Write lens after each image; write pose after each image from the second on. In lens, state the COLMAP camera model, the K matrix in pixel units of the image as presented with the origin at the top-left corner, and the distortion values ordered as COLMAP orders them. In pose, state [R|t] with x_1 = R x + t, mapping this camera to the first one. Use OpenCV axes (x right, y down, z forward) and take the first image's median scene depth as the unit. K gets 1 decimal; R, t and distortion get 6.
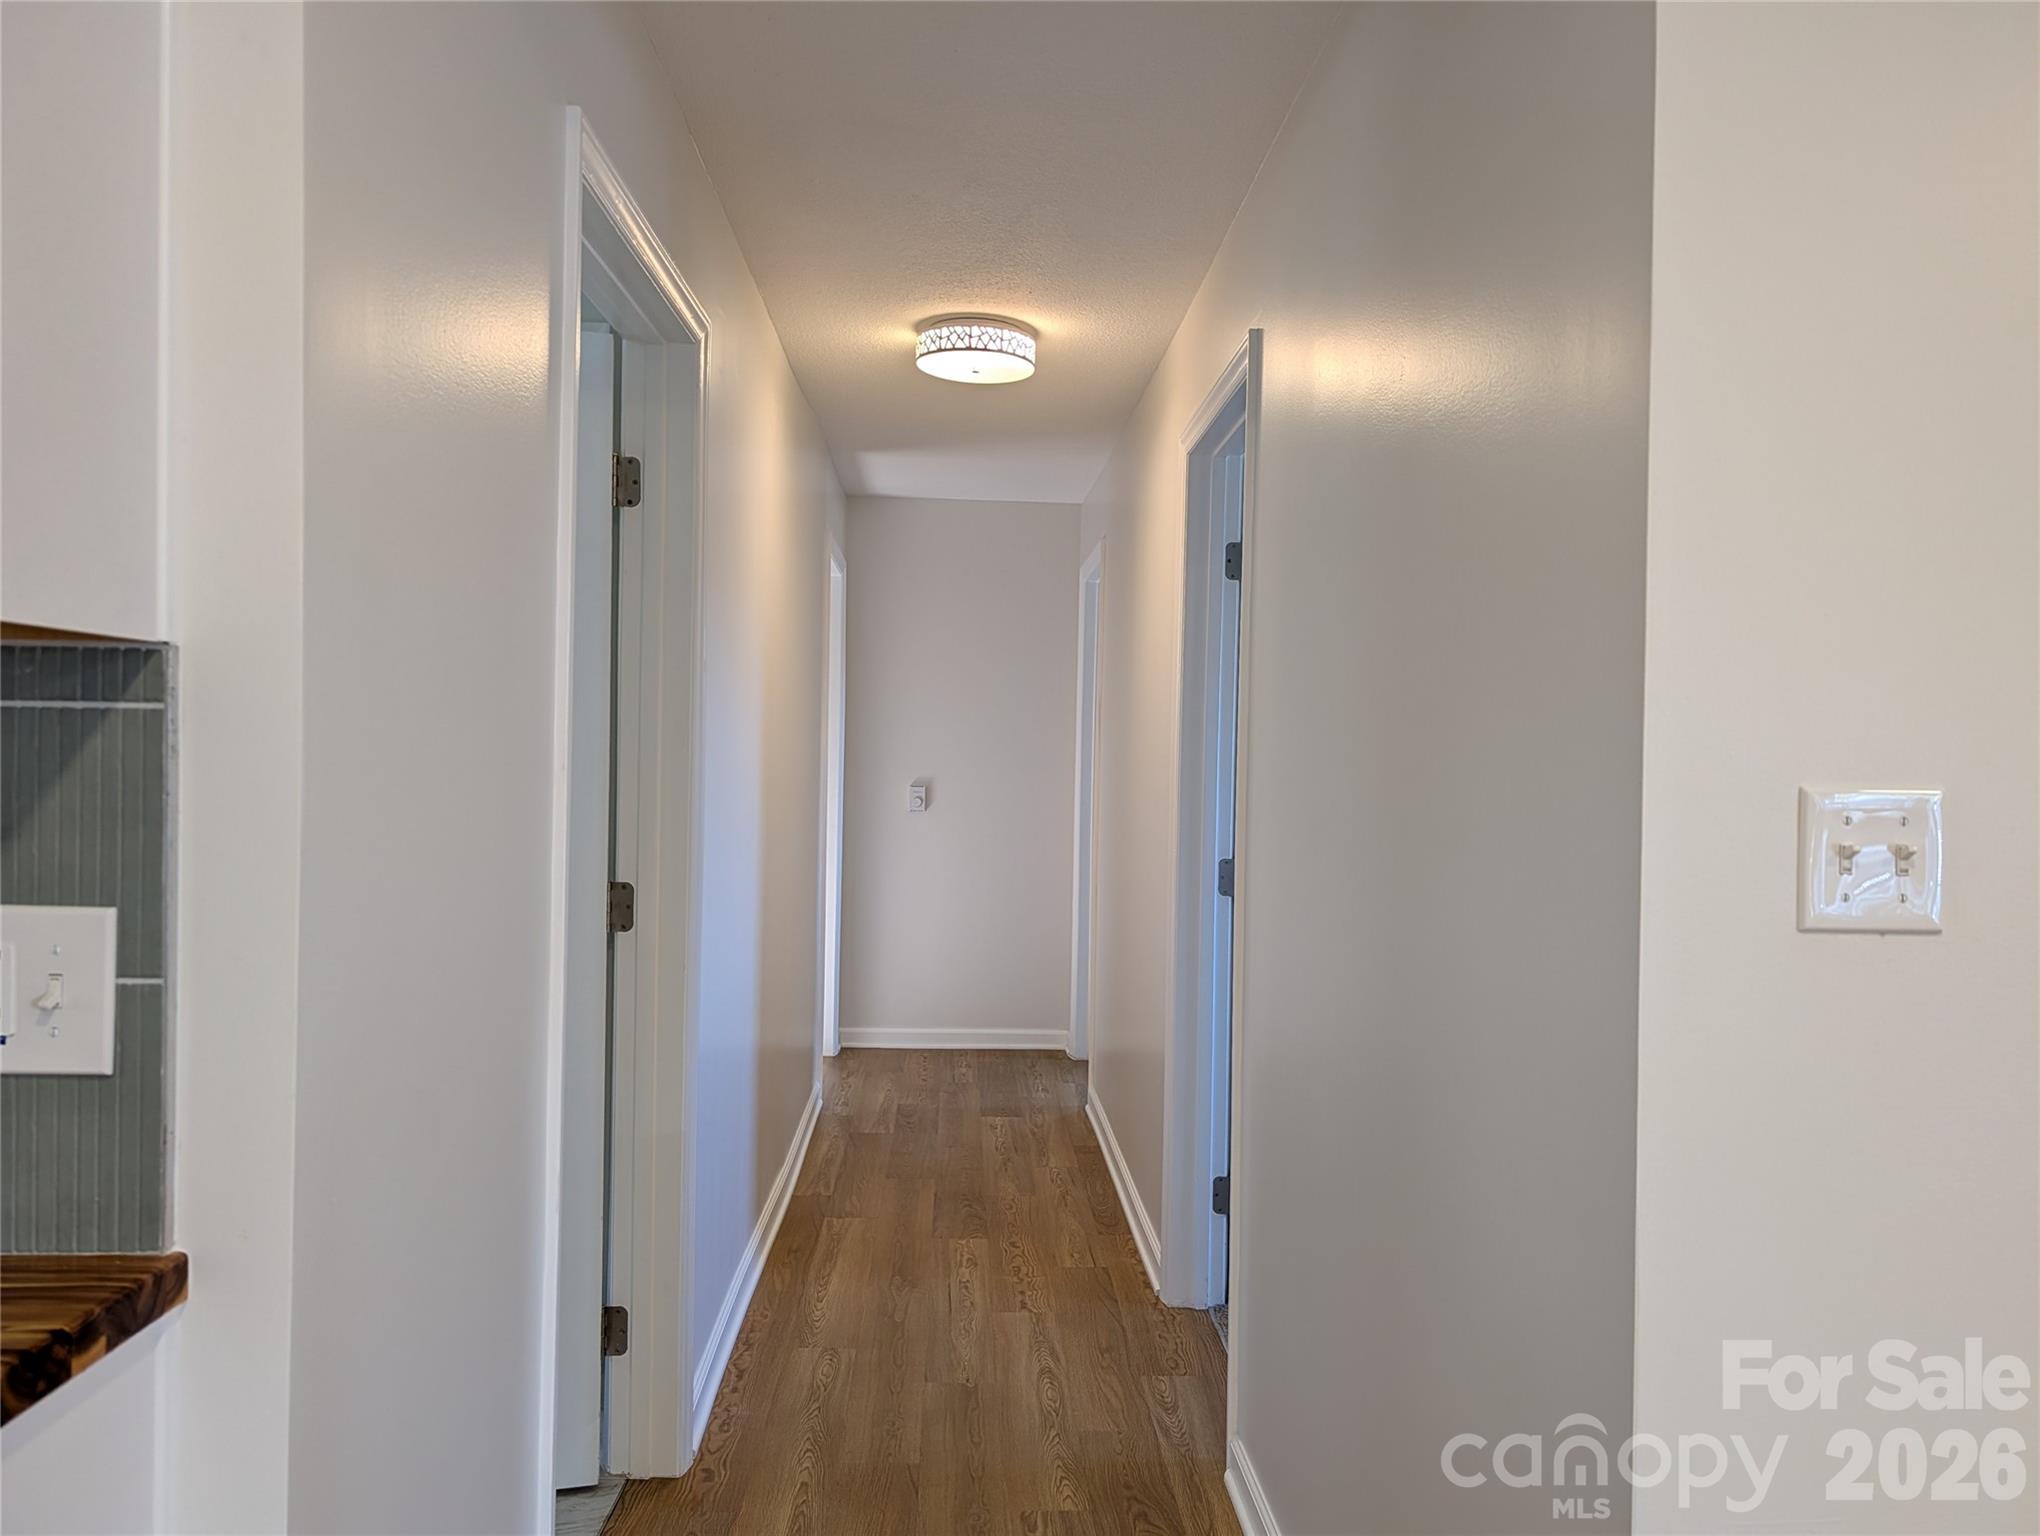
lens RADIAL K [[1462.4, 0, 1017.1], [0, 1462.4, 758.4], [0, 0, 1]] dist [0.025320, -0.025789]
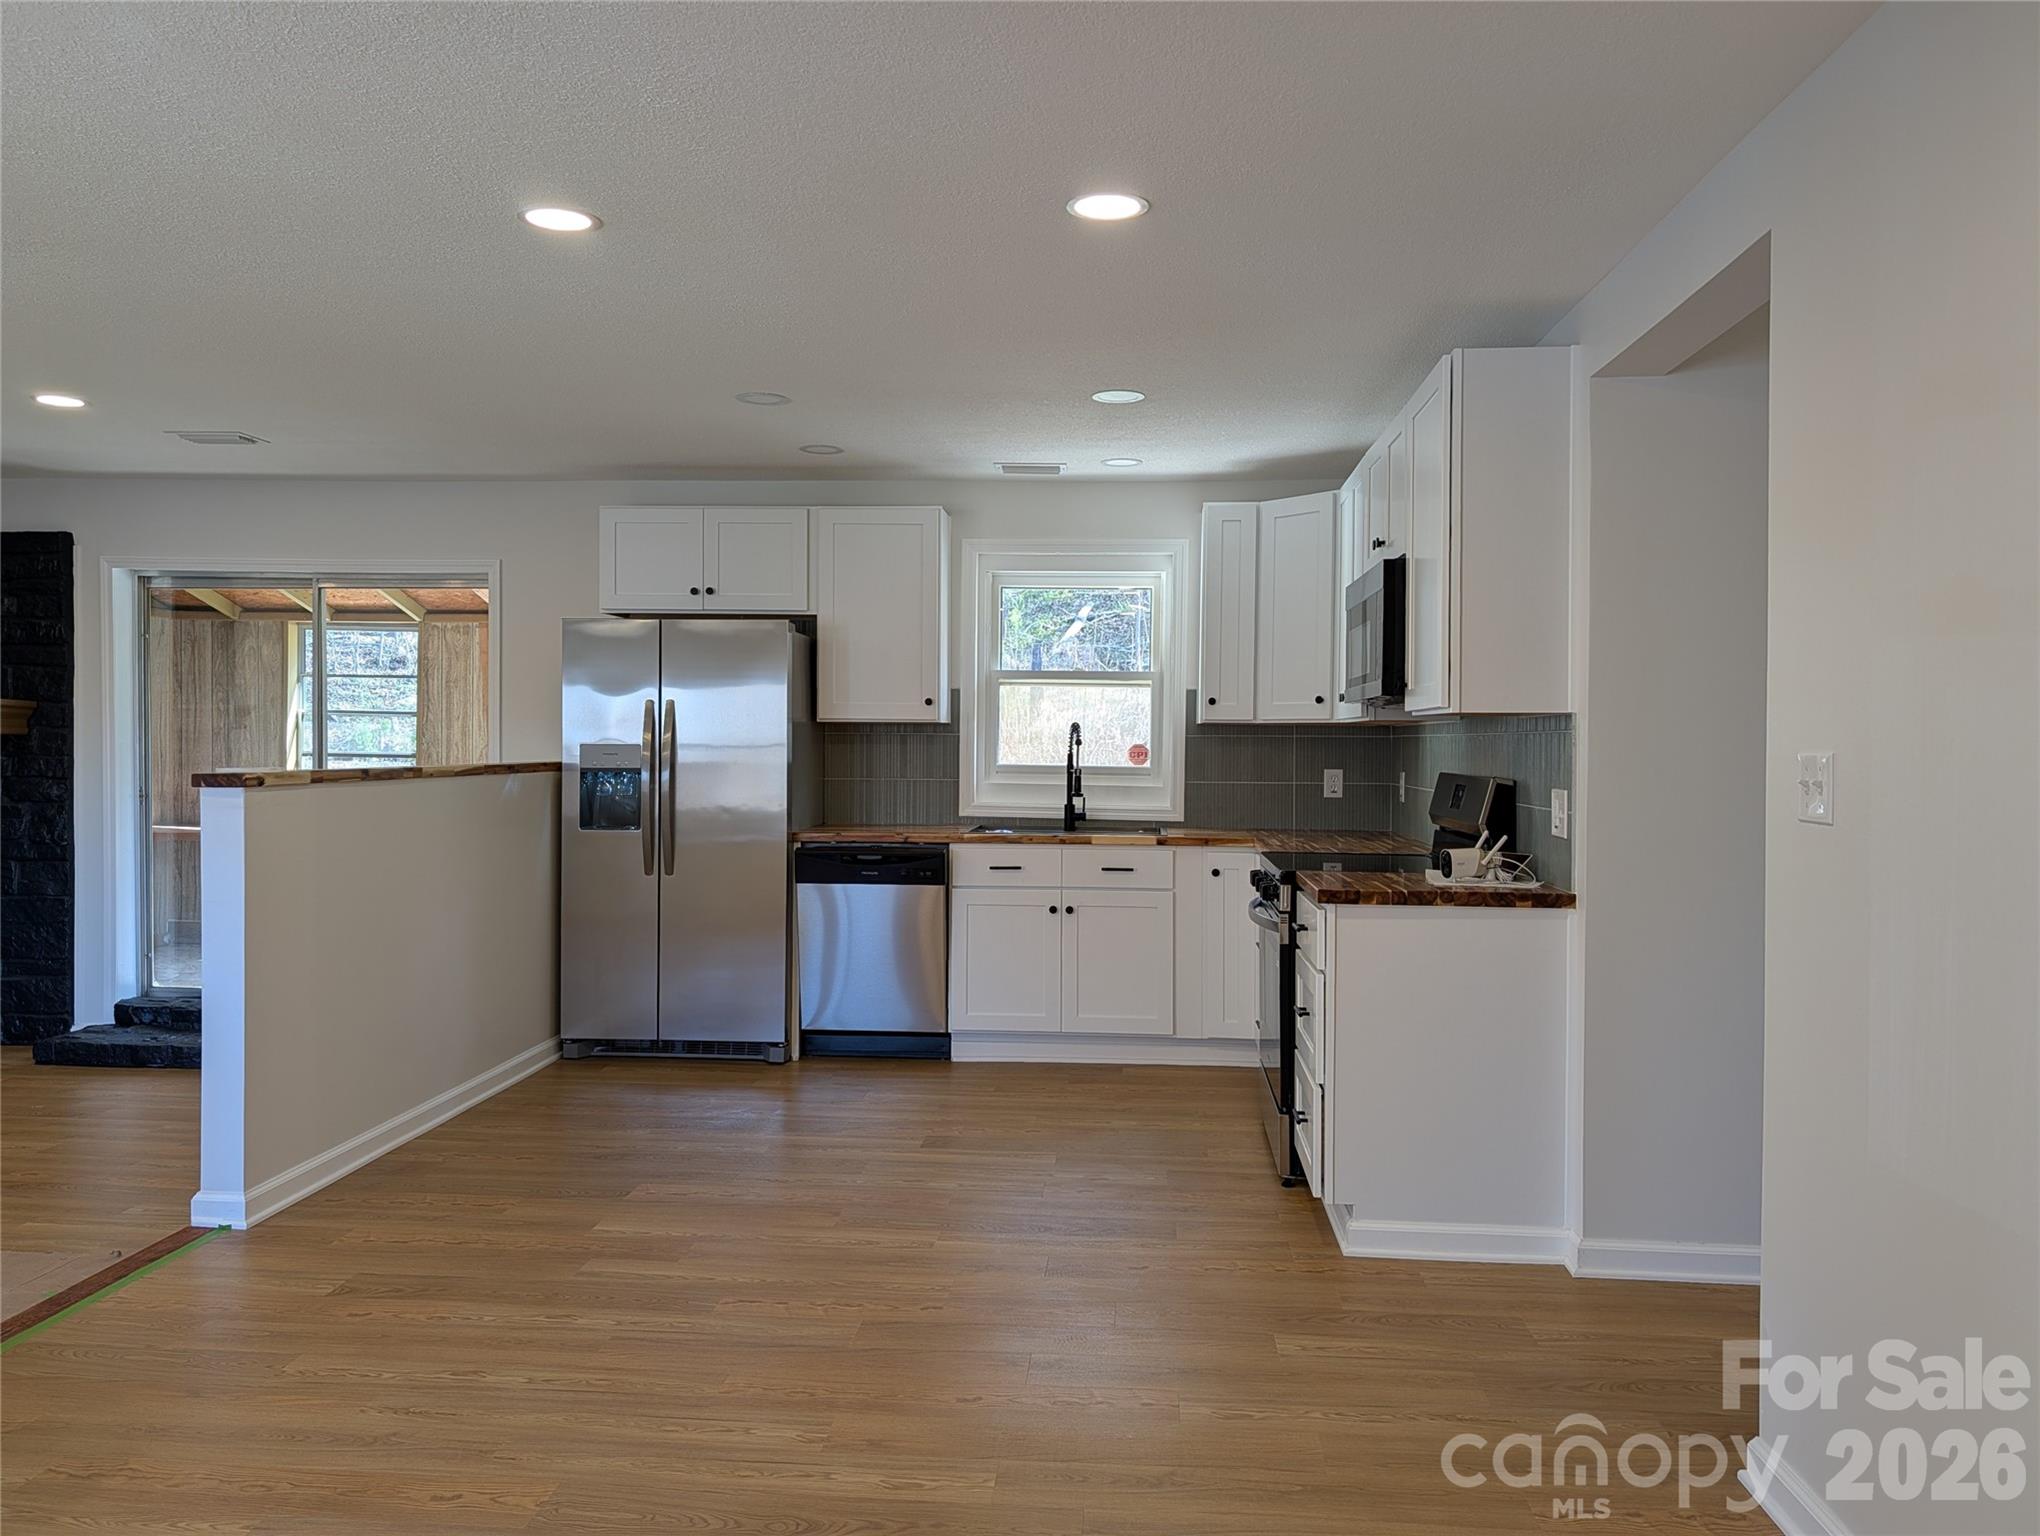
lens RADIAL K [[1462.4, 0, 1018.3], [0, 1462.4, 754.1], [0, 0, 1]] dist [0.025320, -0.025789]
pose [[-0.122416, -0.004910, -0.992467, 2.911962], [-0.014661, 0.999888, -0.003138, 0.045797], [0.992371, 0.014166, -0.122474, 0.155762]]
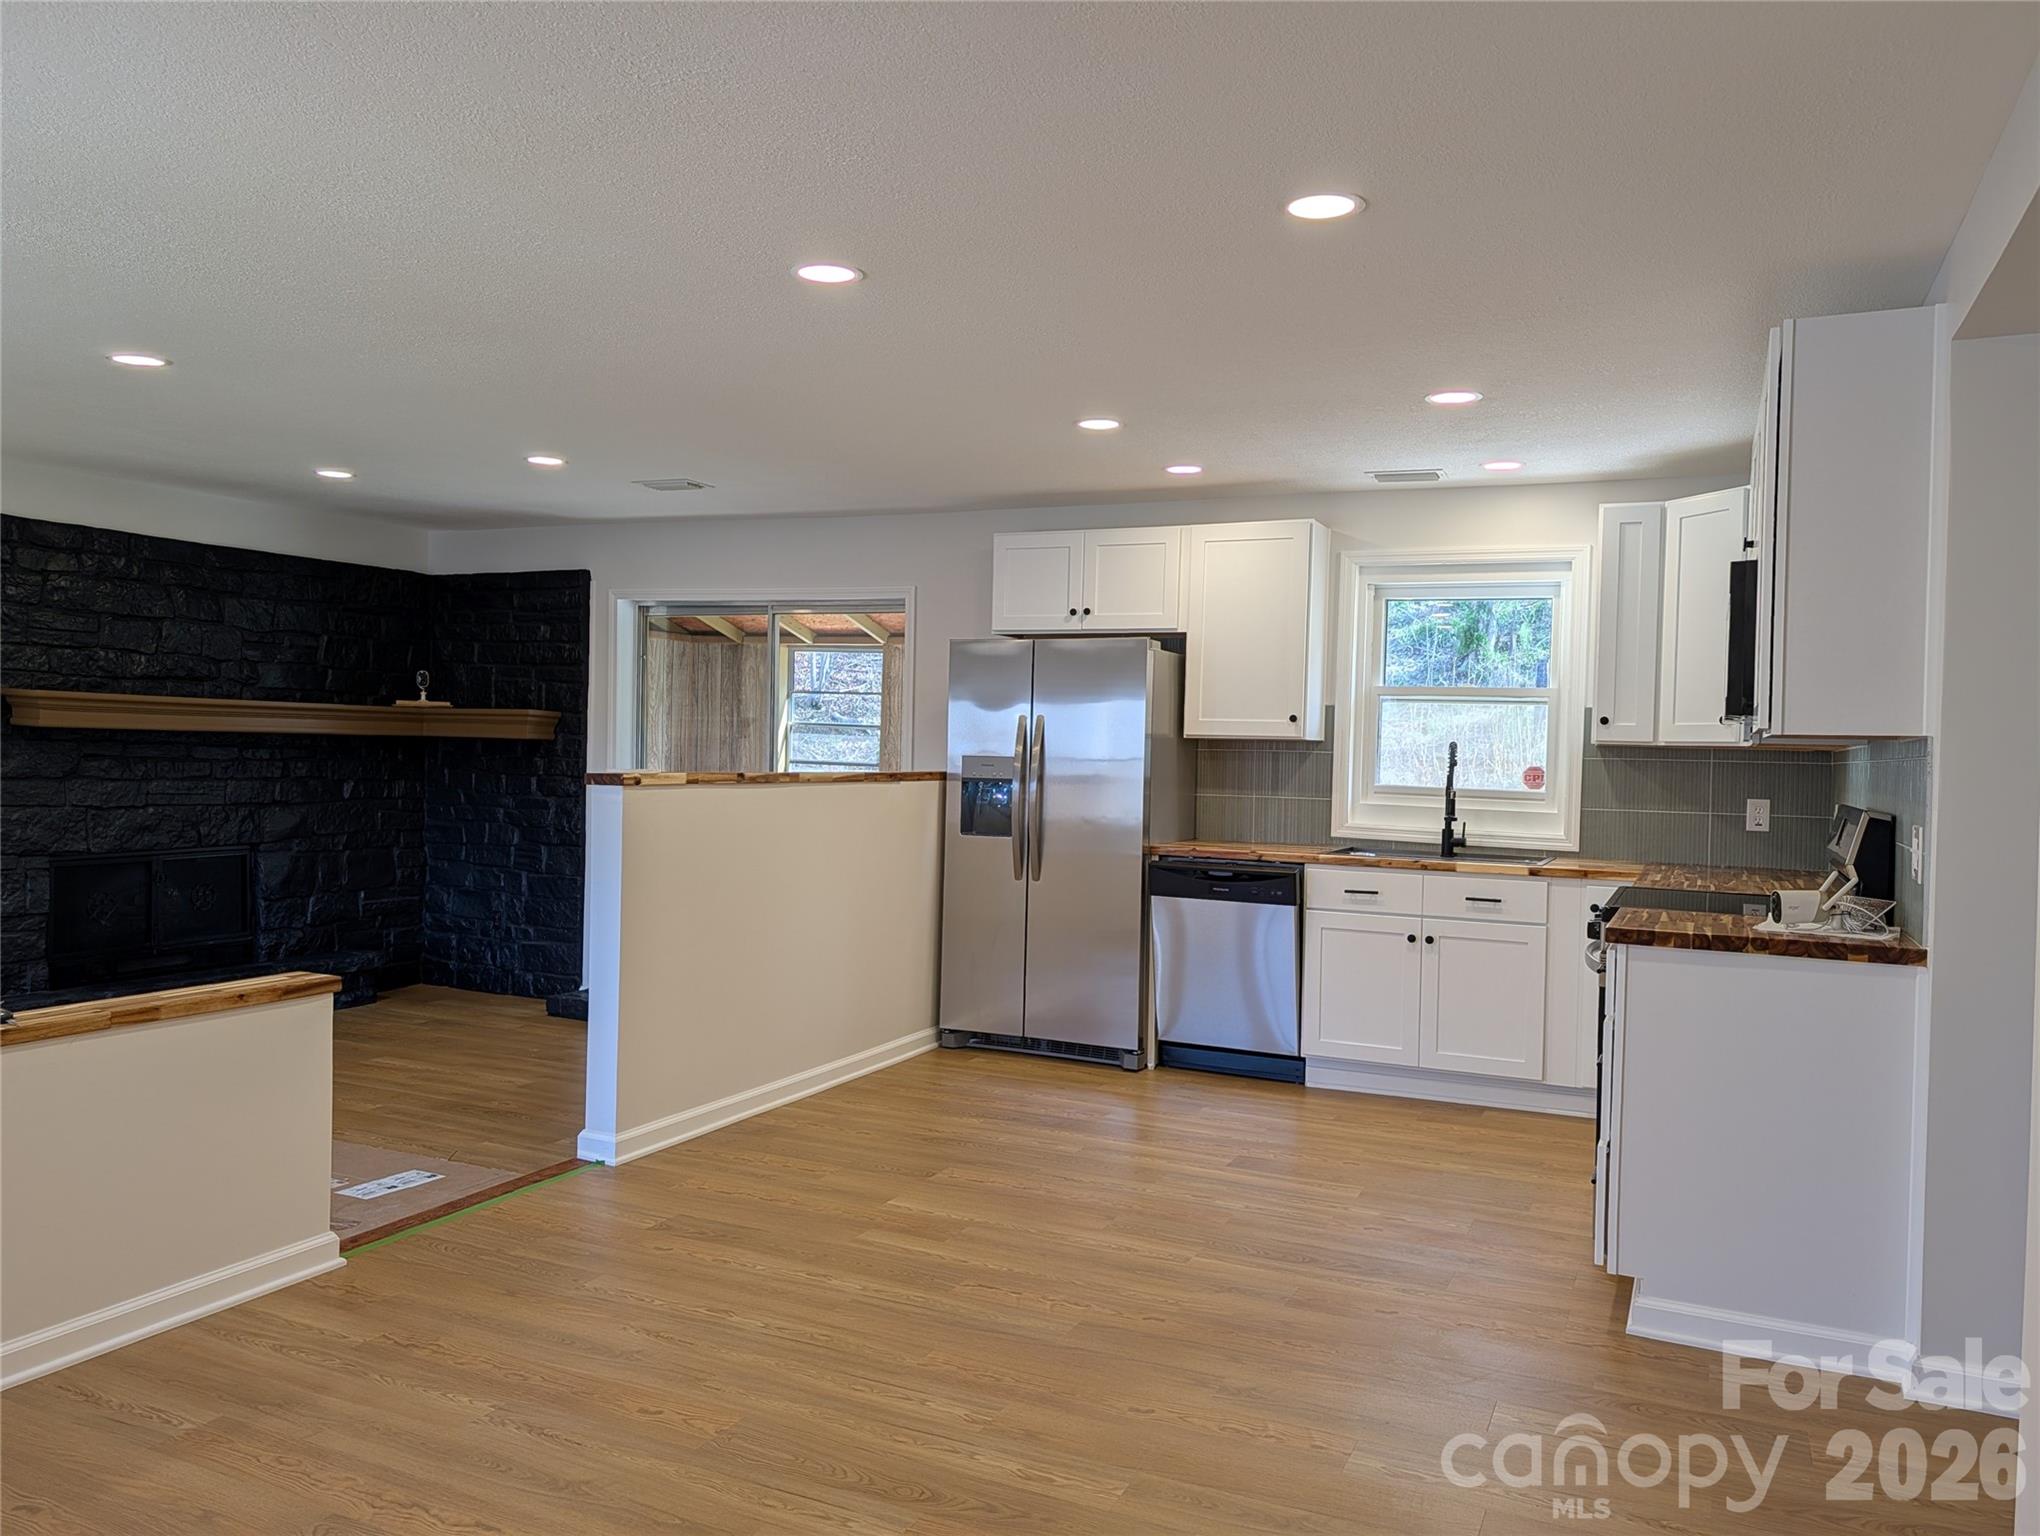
lens RADIAL K [[1462.4, 0, 1028.0], [0, 1462.4, 768.1], [0, 0, 1]] dist [0.025320, -0.025789]
pose [[-0.454474, -0.014232, -0.890647, 2.769121], [-0.036587, 0.999327, 0.002700, 0.039941], [0.890009, 0.033814, -0.454688, 0.747600]]
